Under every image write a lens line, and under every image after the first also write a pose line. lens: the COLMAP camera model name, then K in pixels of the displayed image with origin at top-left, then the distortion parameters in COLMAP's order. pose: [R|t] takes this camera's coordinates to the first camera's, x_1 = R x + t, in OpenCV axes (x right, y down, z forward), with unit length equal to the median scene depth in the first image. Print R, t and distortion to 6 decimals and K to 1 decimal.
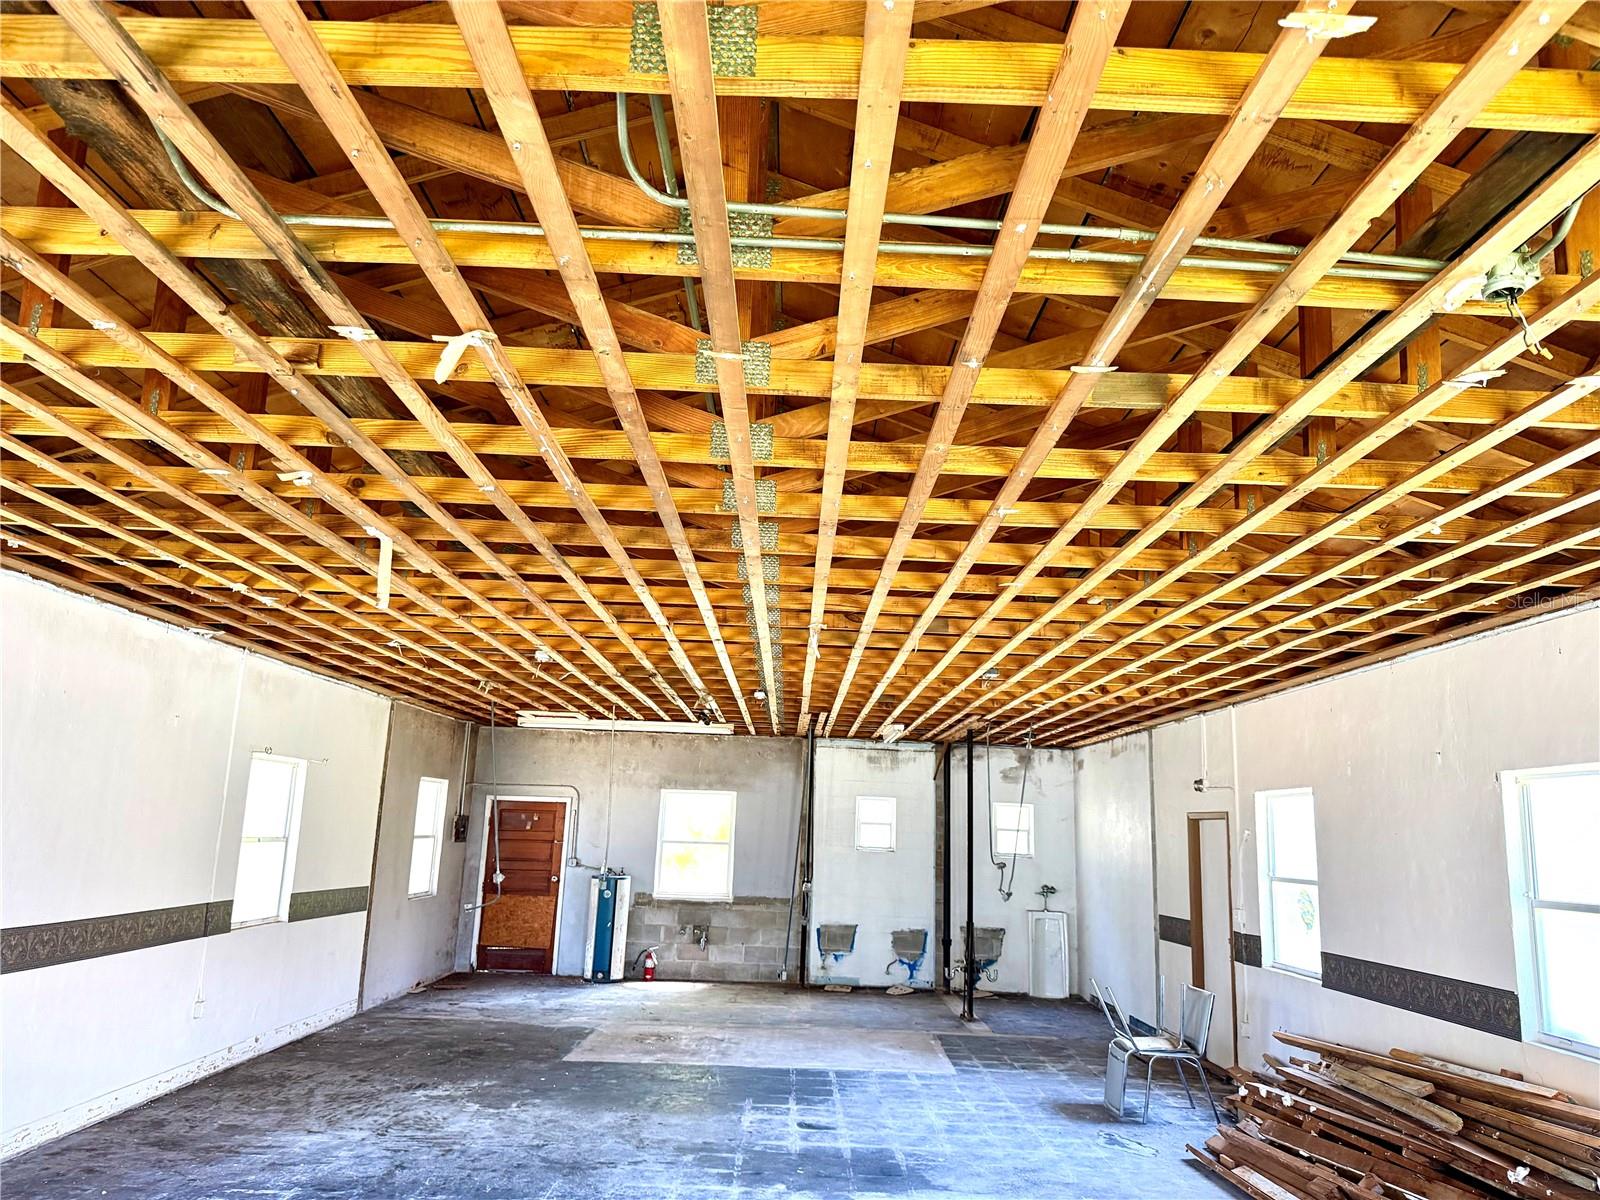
lens RADIAL K [[1126.8, 0, 804.9], [0, 1126.8, 609.1], [0, 0, 1]] dist [0.040986, -0.052303]
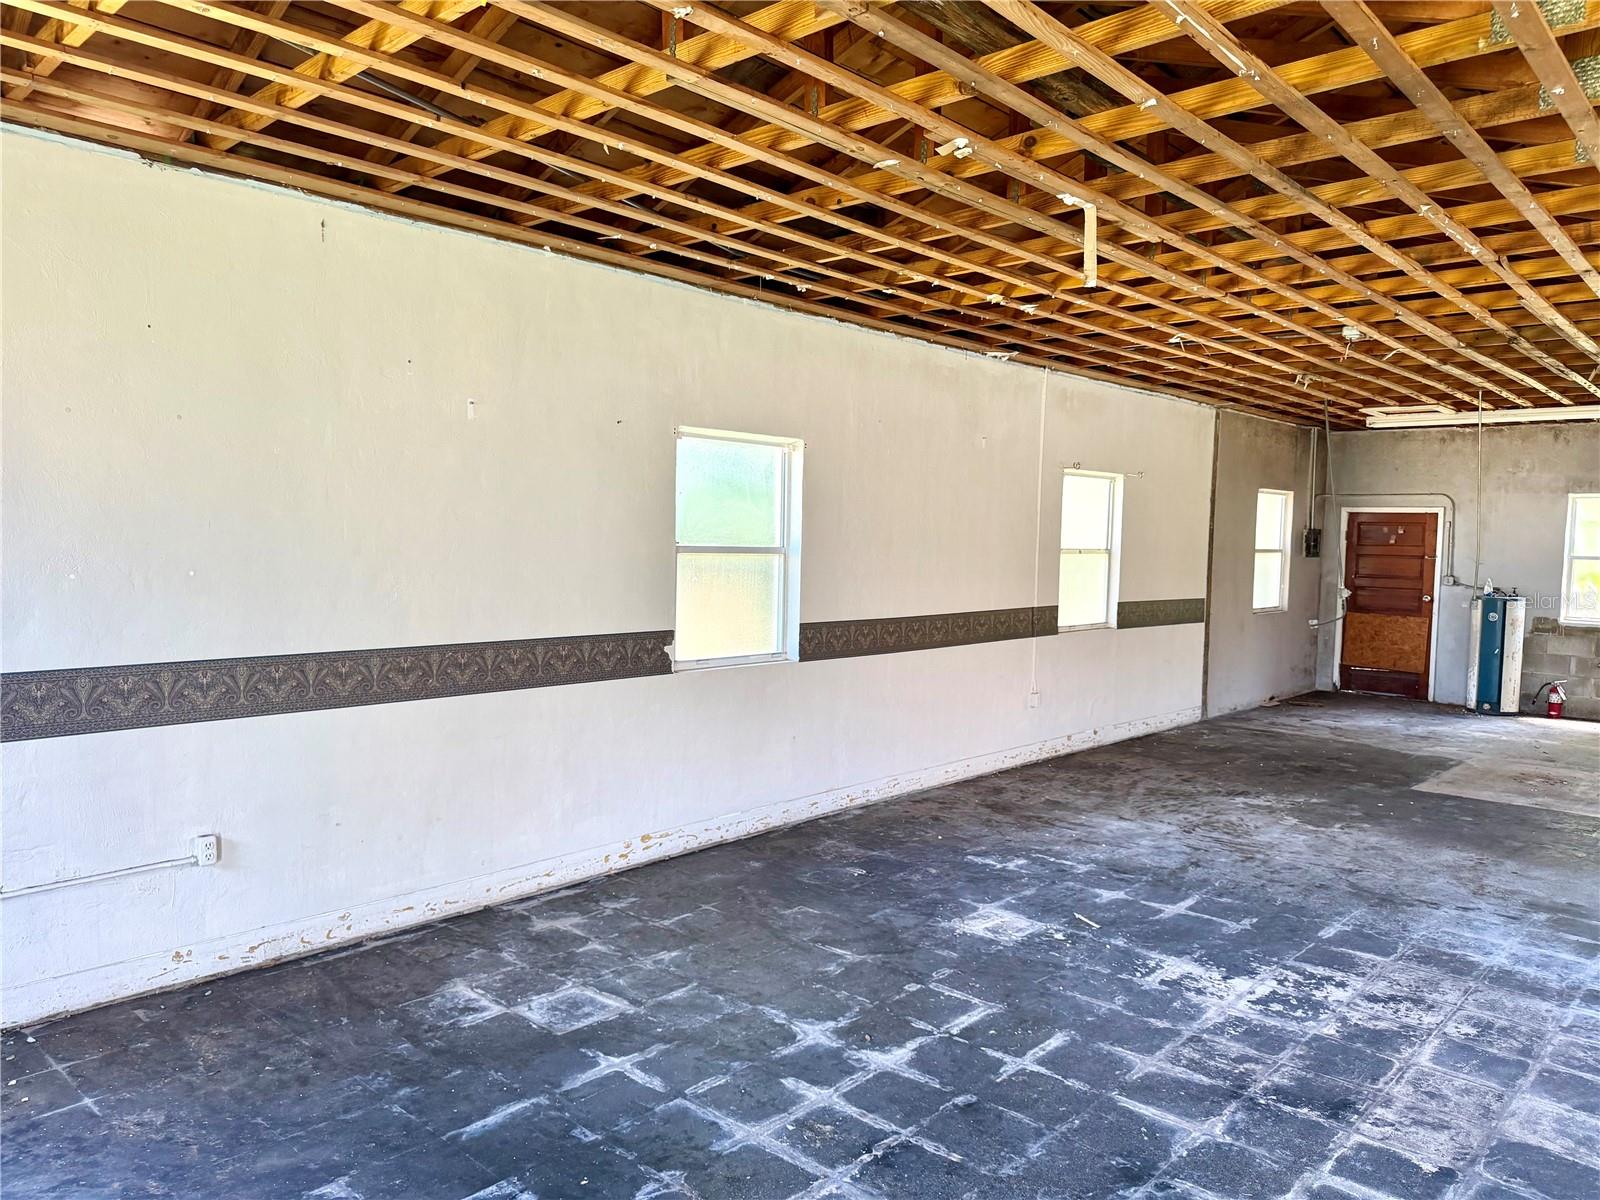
lens RADIAL K [[1126.8, 0, 811.4], [0, 1126.8, 601.6], [0, 0, 1]] dist [0.040986, -0.052303]
pose [[0.731835, 0.020534, -0.681172, 0.057531], [0.136992, 0.974709, 0.176564, 0.035658], [0.667570, -0.222531, 0.710514, 0.094849]]
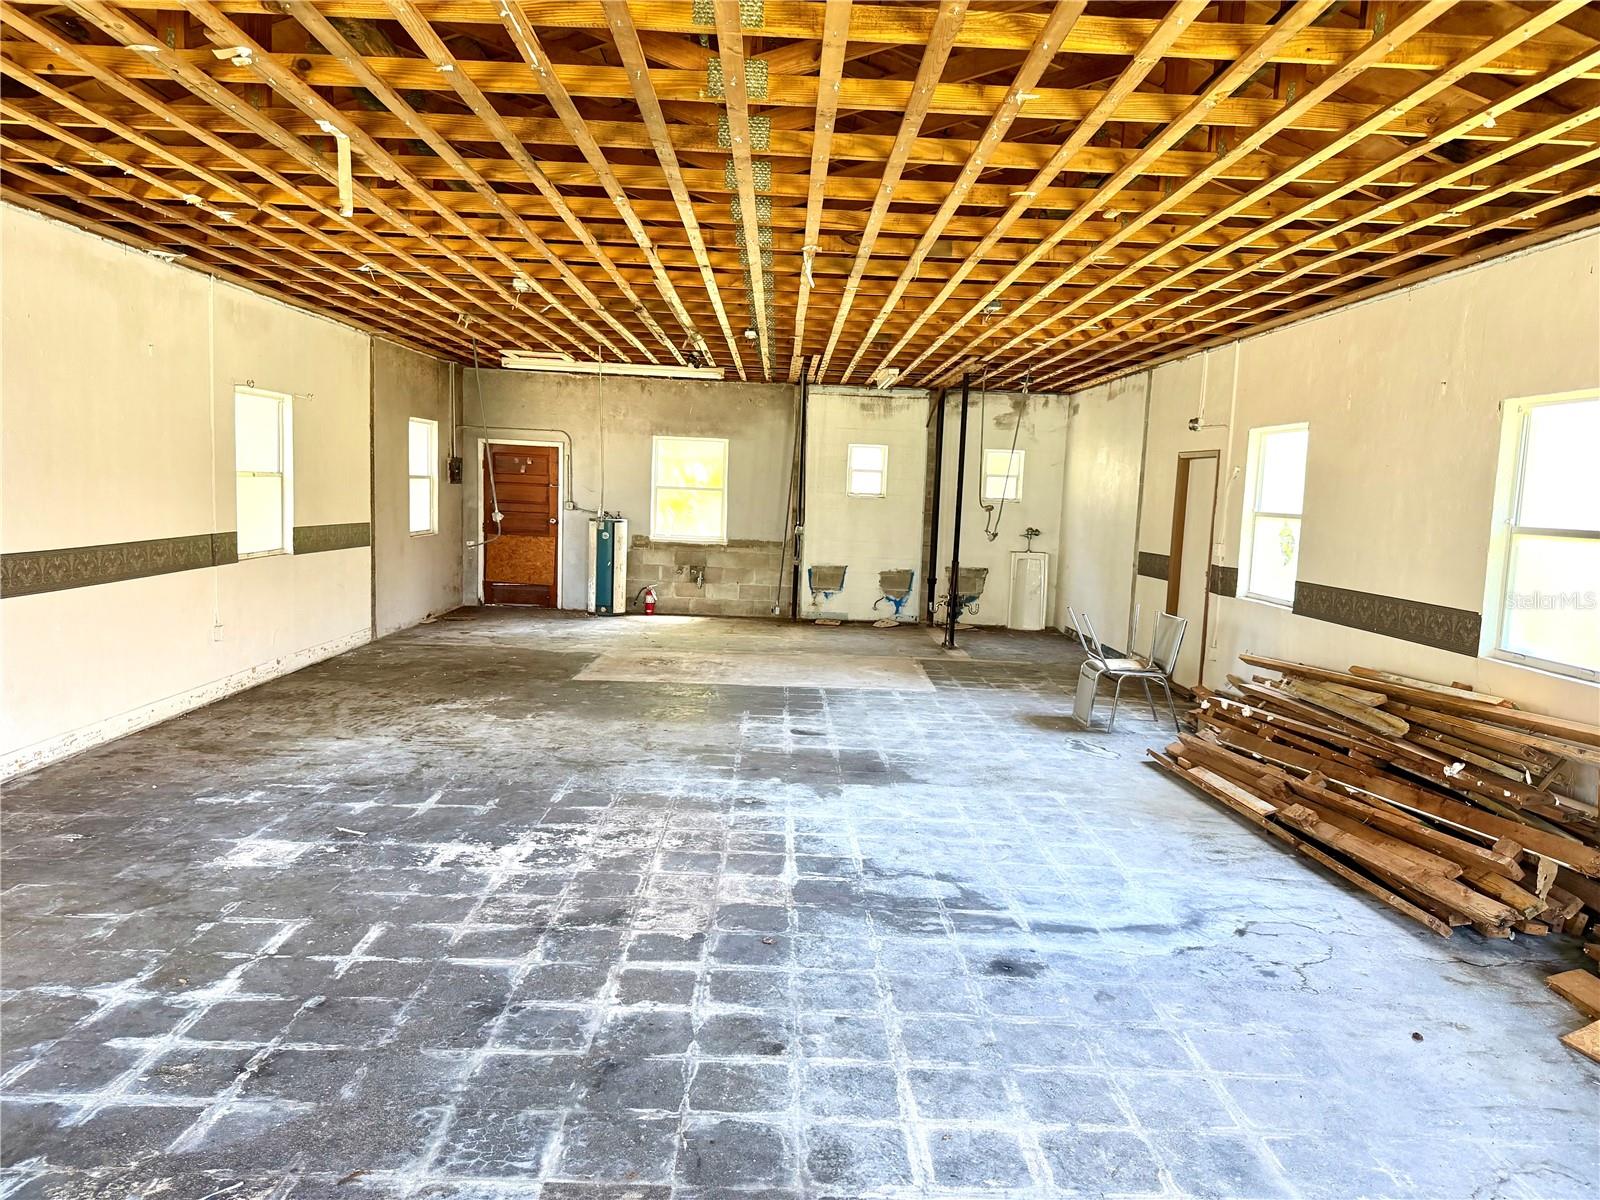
lens RADIAL K [[1126.8, 0, 801.4], [0, 1126.8, 610.0], [0, 0, 1]] dist [0.040986, -0.052303]
pose [[0.999987, 0.001361, 0.004843, -0.001677], [-0.002753, 0.953839, 0.300304, 0.017570], [-0.004211, -0.300314, 0.953831, 0.006290]]
